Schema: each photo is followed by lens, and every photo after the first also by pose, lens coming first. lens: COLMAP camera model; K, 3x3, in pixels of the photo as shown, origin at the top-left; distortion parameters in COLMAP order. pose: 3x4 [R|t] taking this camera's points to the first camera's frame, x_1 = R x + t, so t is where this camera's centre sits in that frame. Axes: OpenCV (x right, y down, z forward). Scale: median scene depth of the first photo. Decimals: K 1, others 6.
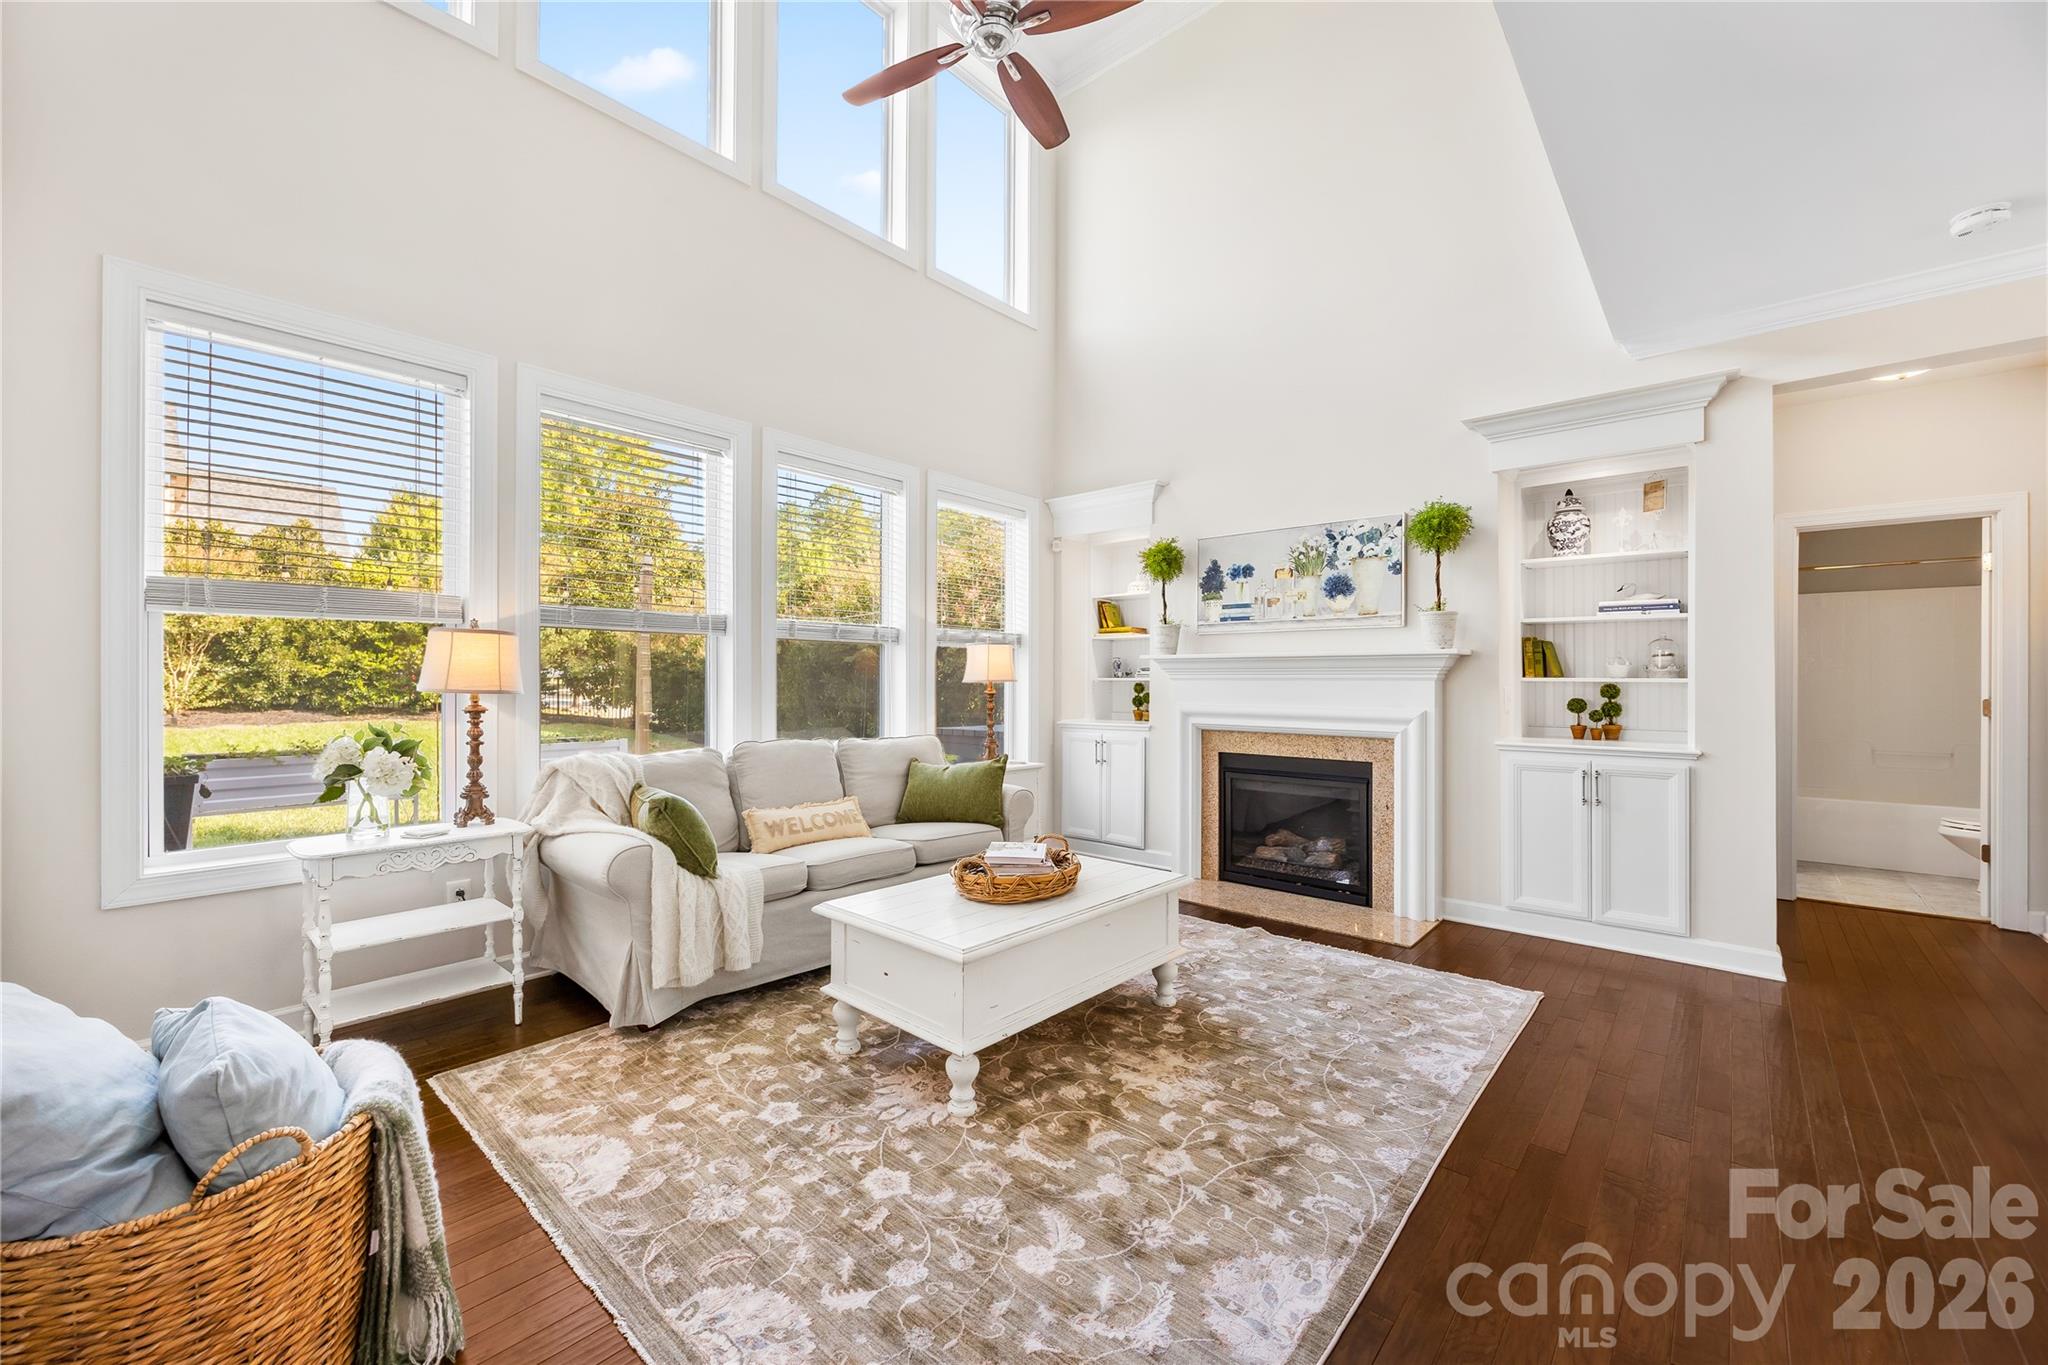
lens RADIAL K [[794.1, 0, 997.6], [0, 794.1, 669.5], [0, 0, 1]] dist [0.001513, 0.000639]
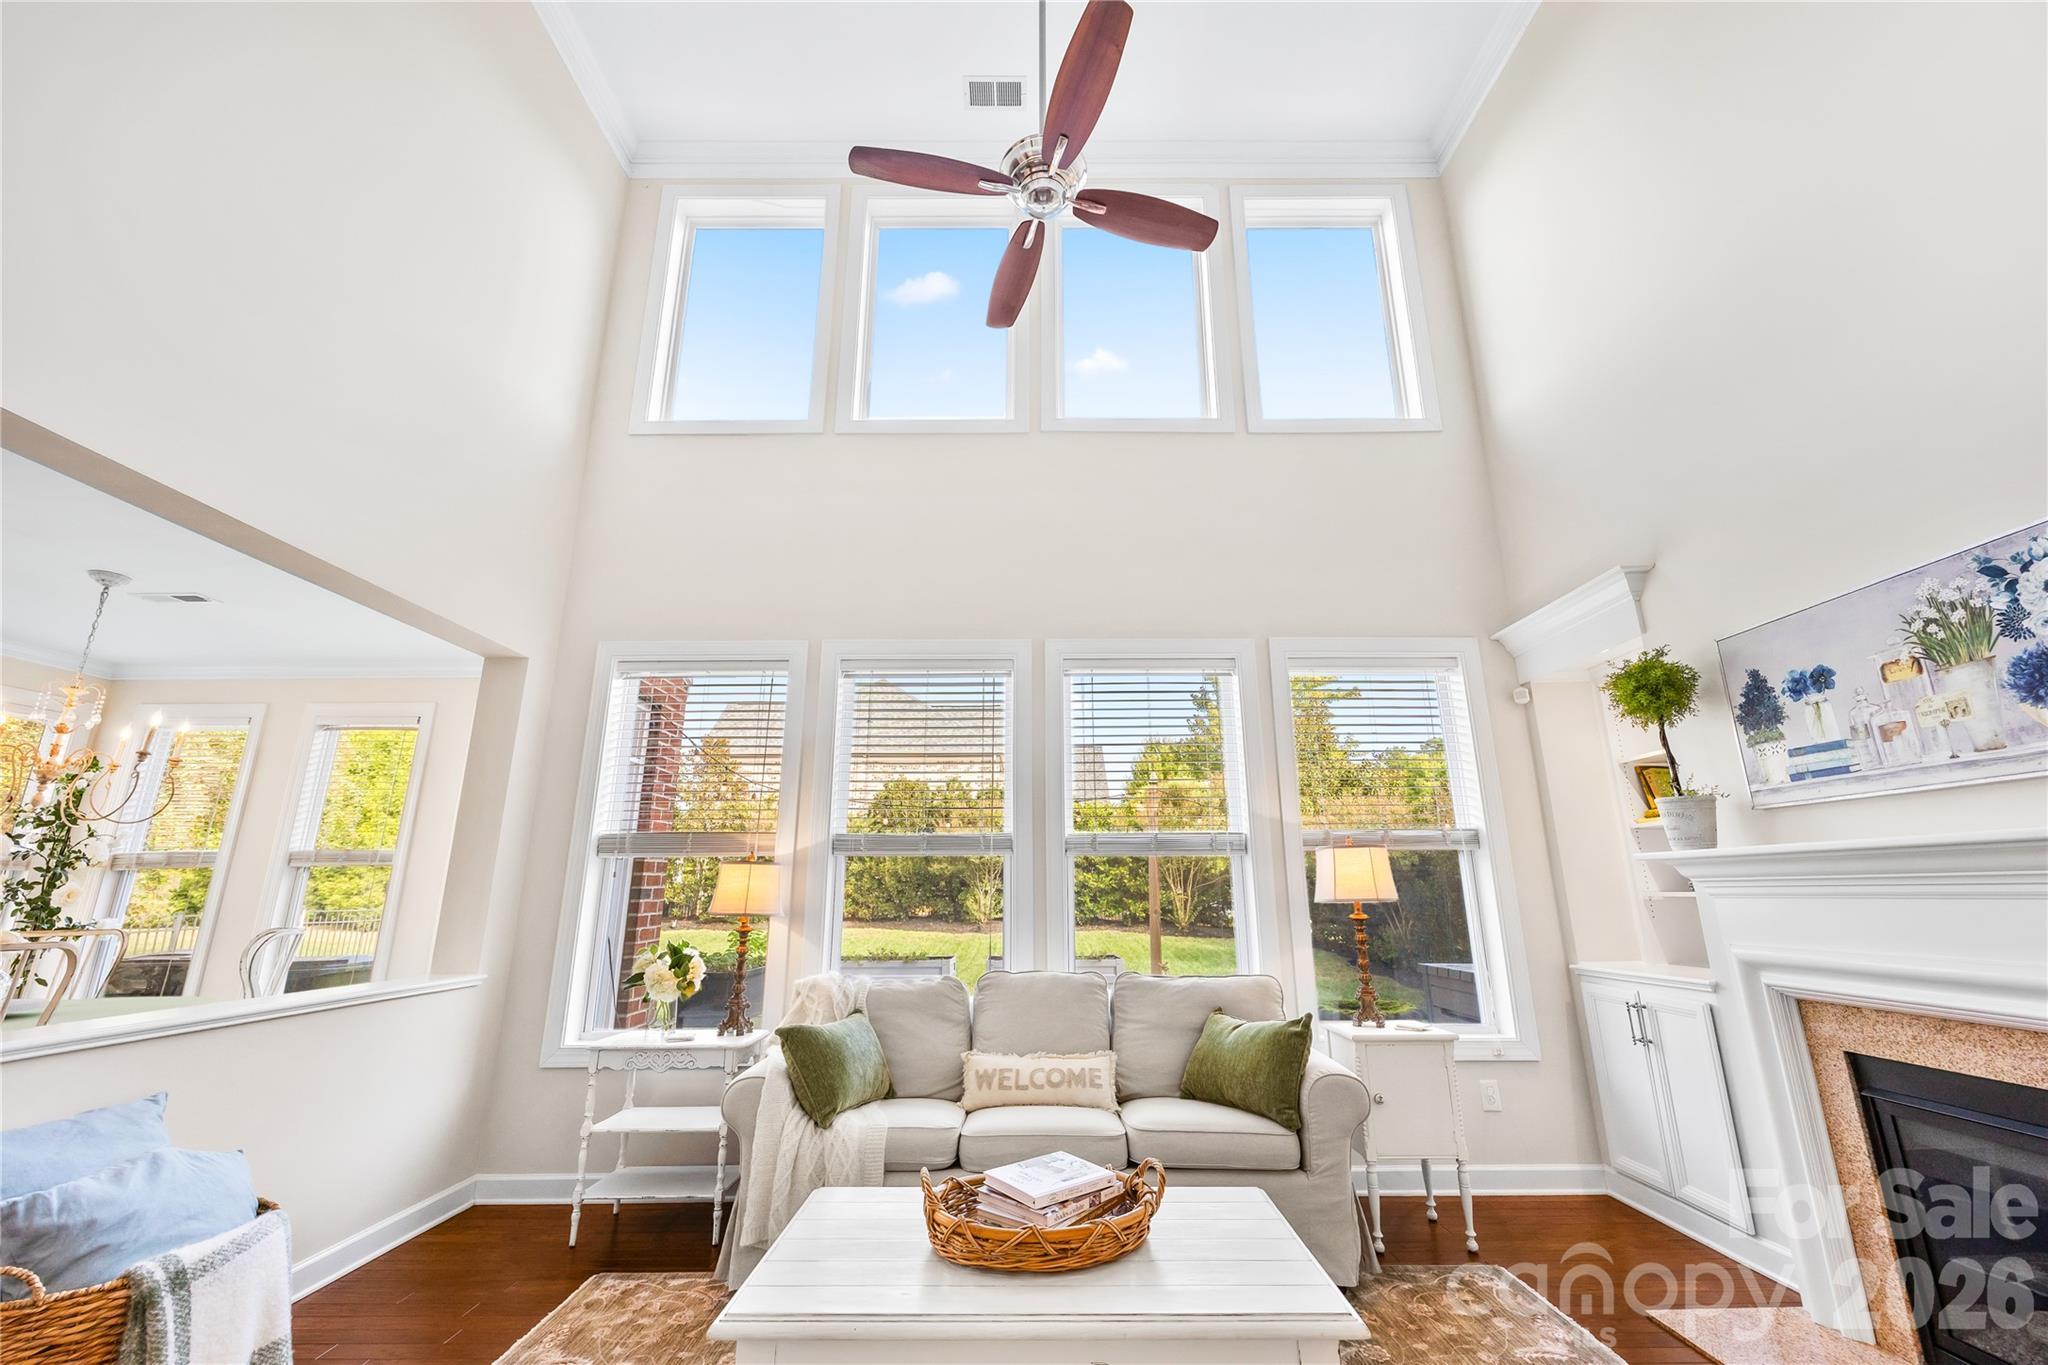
lens RADIAL K [[794.1, 0, 1041.5], [0, 794.1, 667.0], [0, 0, 1]] dist [0.001513, 0.000639]
pose [[0.685040, -0.204758, -0.699138, 0.413421], [0.012944, 0.962958, -0.269340, 0.002355], [0.728390, 0.175459, 0.662315, 0.358937]]
